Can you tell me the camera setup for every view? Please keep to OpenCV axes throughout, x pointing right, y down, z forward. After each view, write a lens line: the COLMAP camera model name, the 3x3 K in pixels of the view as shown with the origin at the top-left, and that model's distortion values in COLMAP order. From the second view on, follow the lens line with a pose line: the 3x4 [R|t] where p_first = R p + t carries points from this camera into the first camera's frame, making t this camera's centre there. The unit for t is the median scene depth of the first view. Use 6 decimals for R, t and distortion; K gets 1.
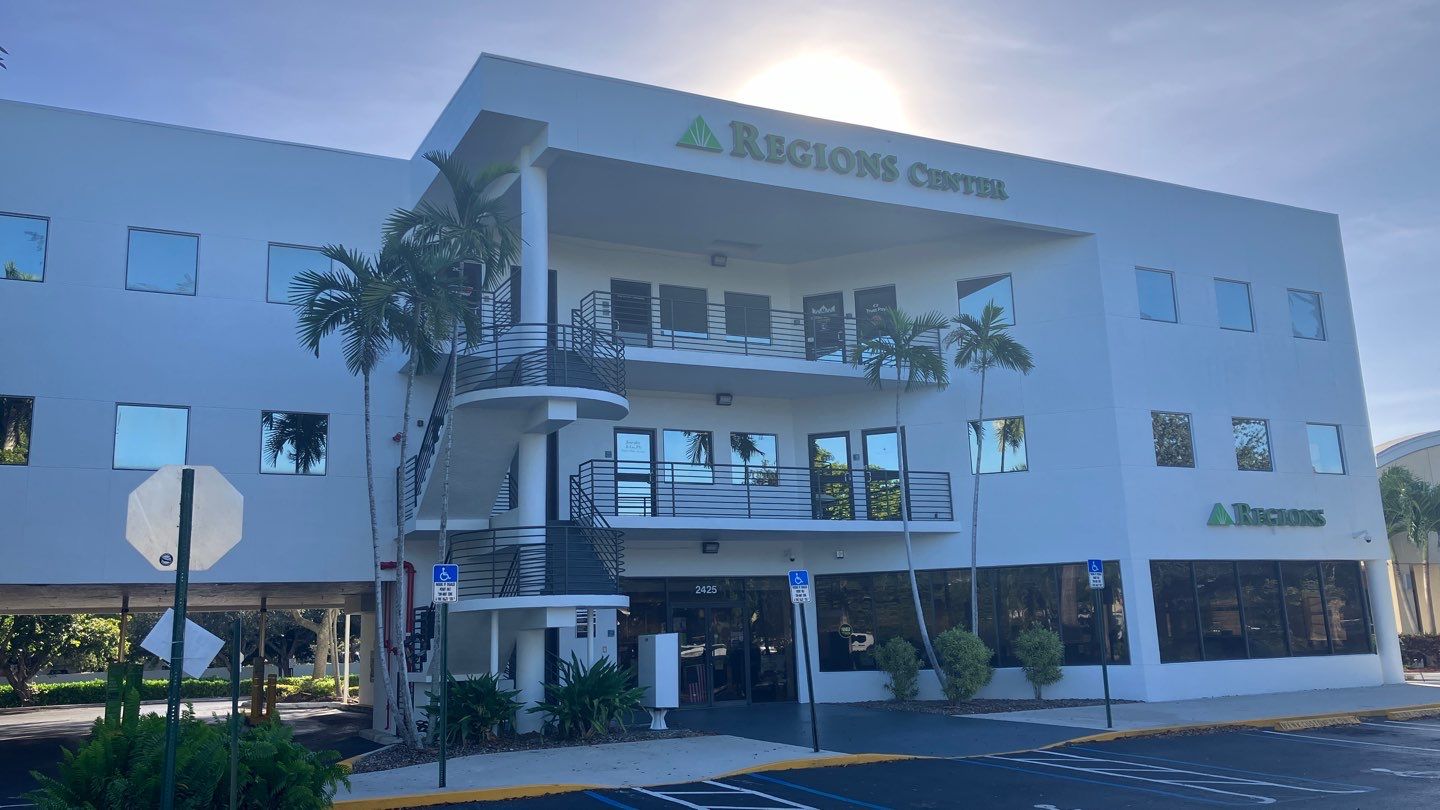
lens RADIAL K [[1163.3, 0, 720.0], [0, 1163.3, 405.0], [0, 0, 1]] dist [0.001021, 0.002425]
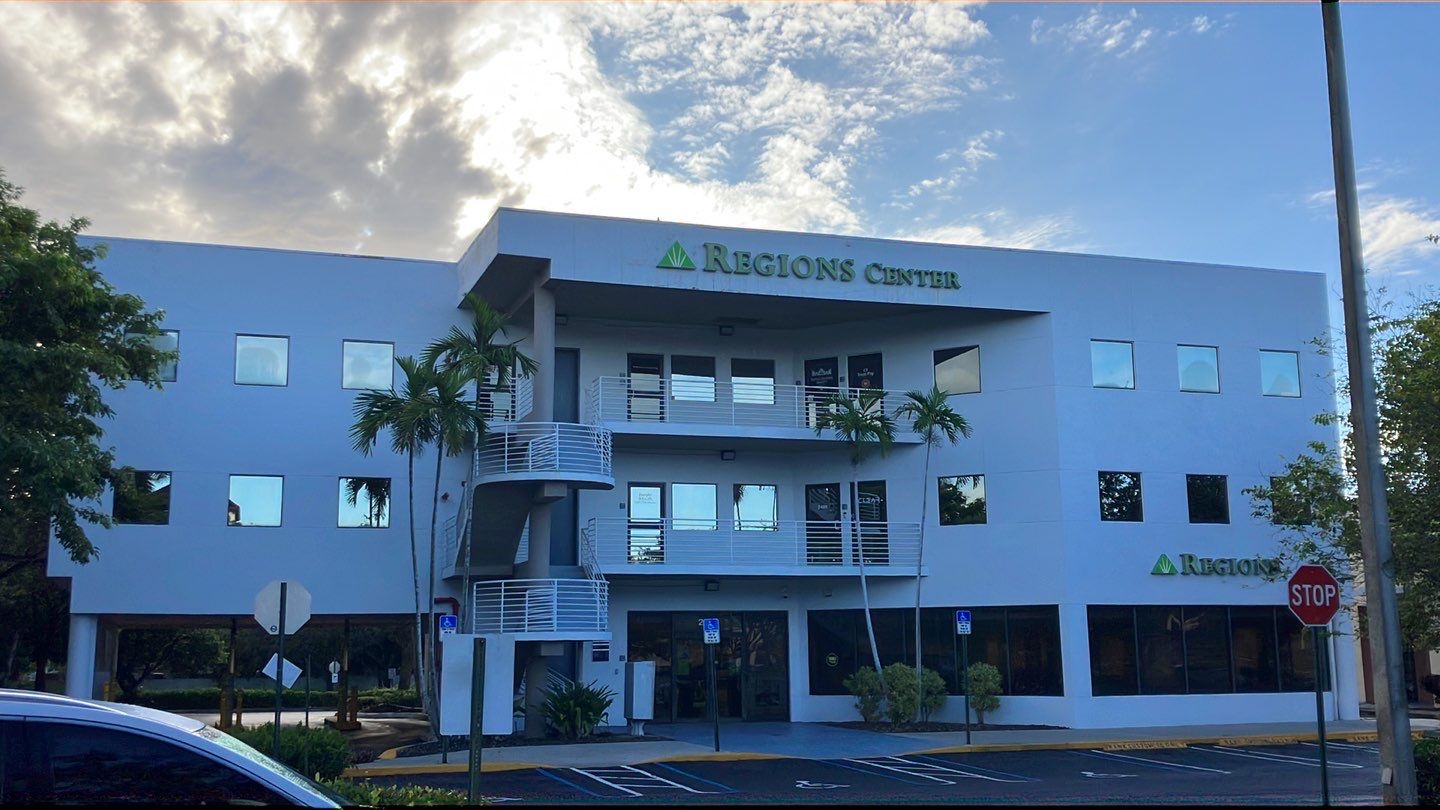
lens RADIAL K [[1447.7, 0, 720.0], [0, 1447.7, 405.0], [0, 0, 1]] dist [0.070516, -0.011384]
pose [[0.991009, -0.000412, -0.133796, 0.207596], [0.004477, 0.999537, 0.030082, -0.108279], [0.133721, -0.030411, 0.990552, -0.458855]]
